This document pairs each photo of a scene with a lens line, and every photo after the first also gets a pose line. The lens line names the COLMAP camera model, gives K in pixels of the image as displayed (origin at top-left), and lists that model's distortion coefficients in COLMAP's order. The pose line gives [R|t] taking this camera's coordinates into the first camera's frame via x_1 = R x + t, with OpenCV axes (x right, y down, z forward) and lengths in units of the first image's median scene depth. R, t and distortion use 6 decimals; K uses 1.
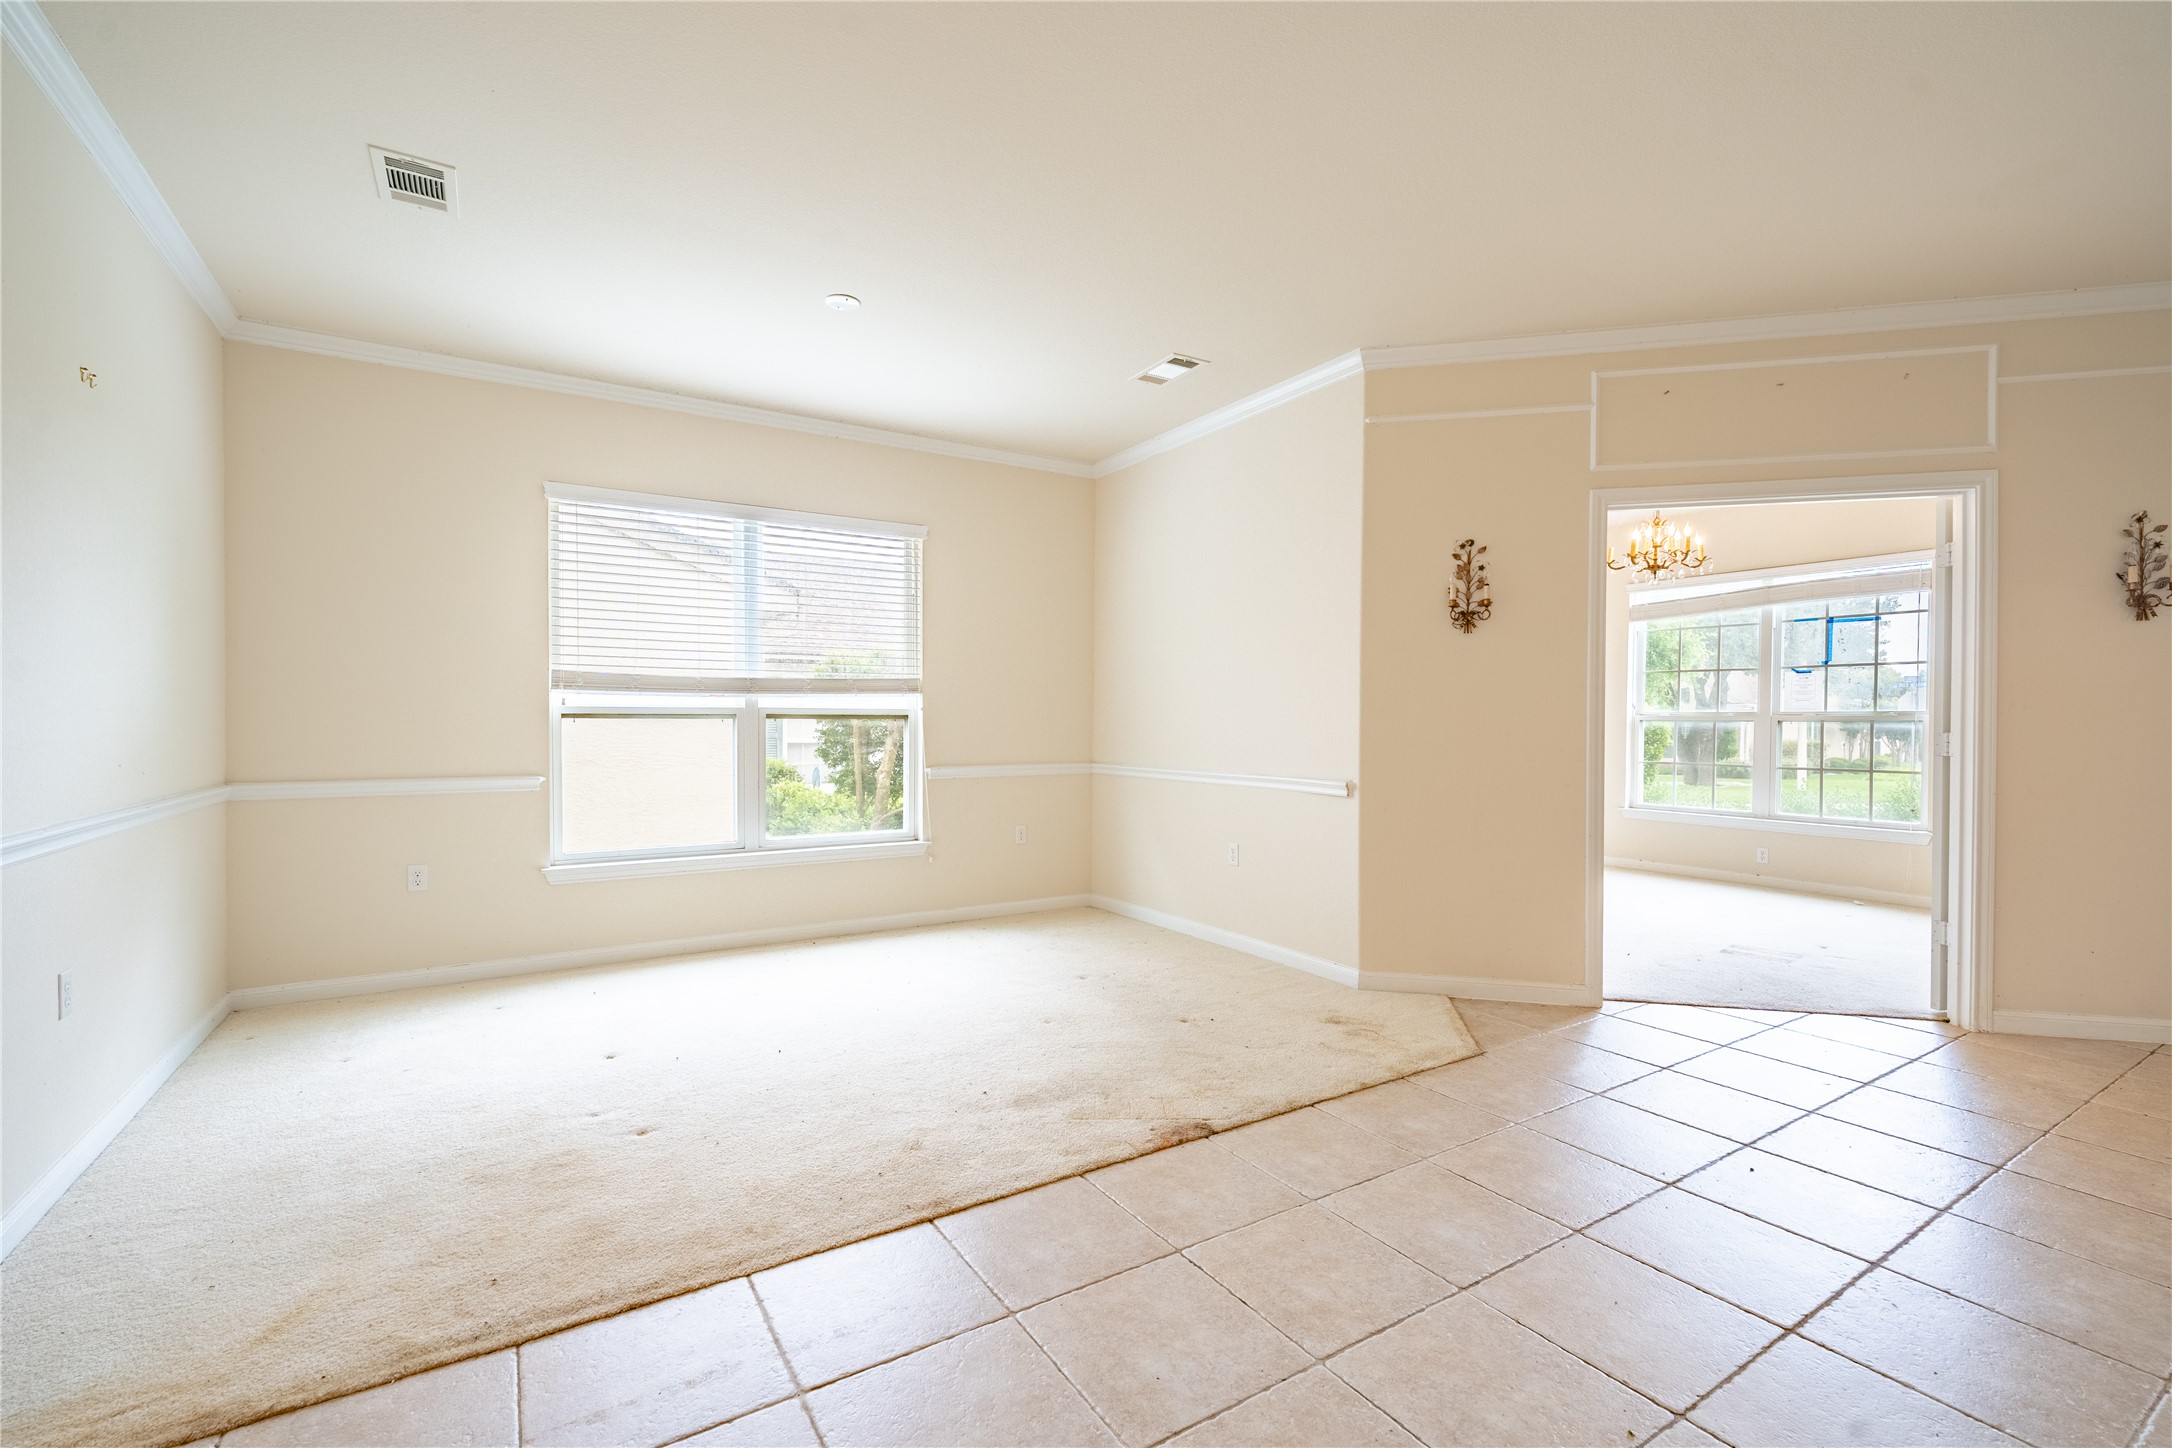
lens RADIAL K [[918.4, 0, 1086.0], [0, 918.4, 724.0], [0, 0, 1]] dist [-0.002035, -0.000485]
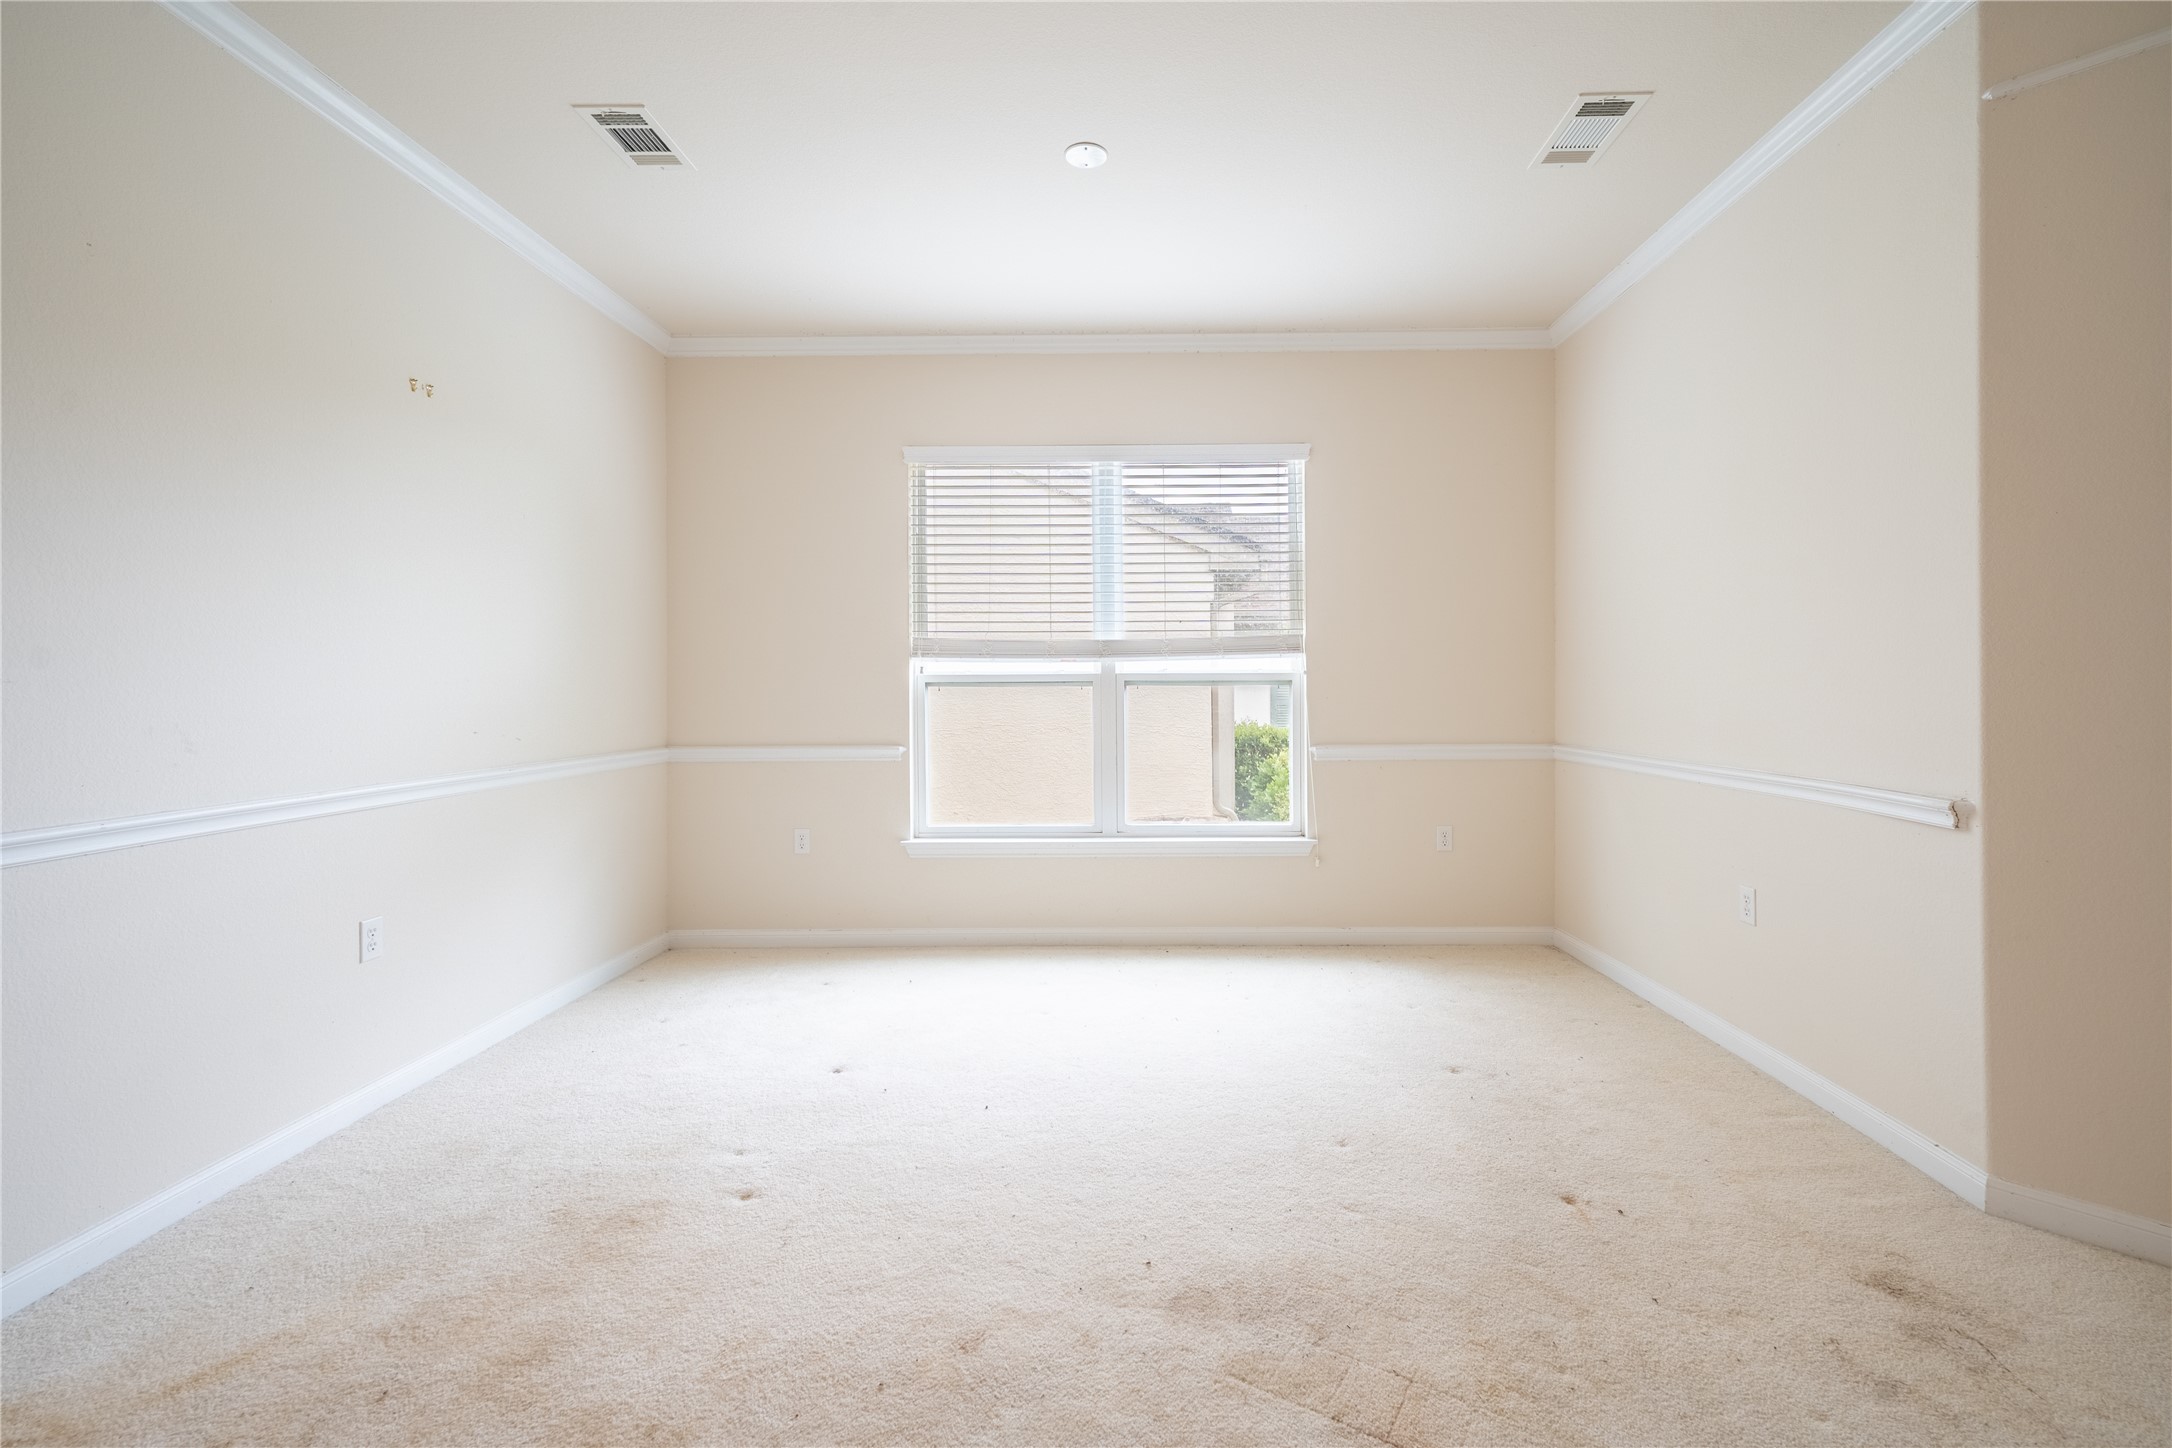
lens RADIAL K [[943.8, 0, 1137.7], [0, 943.8, 675.8], [0, 0, 1]] dist [-0.001322, -0.000855]
pose [[0.854403, -0.012496, -0.519460, 0.169426], [0.004793, 0.999858, -0.016169, -0.000998], [0.519588, 0.011325, 0.854342, 0.307652]]
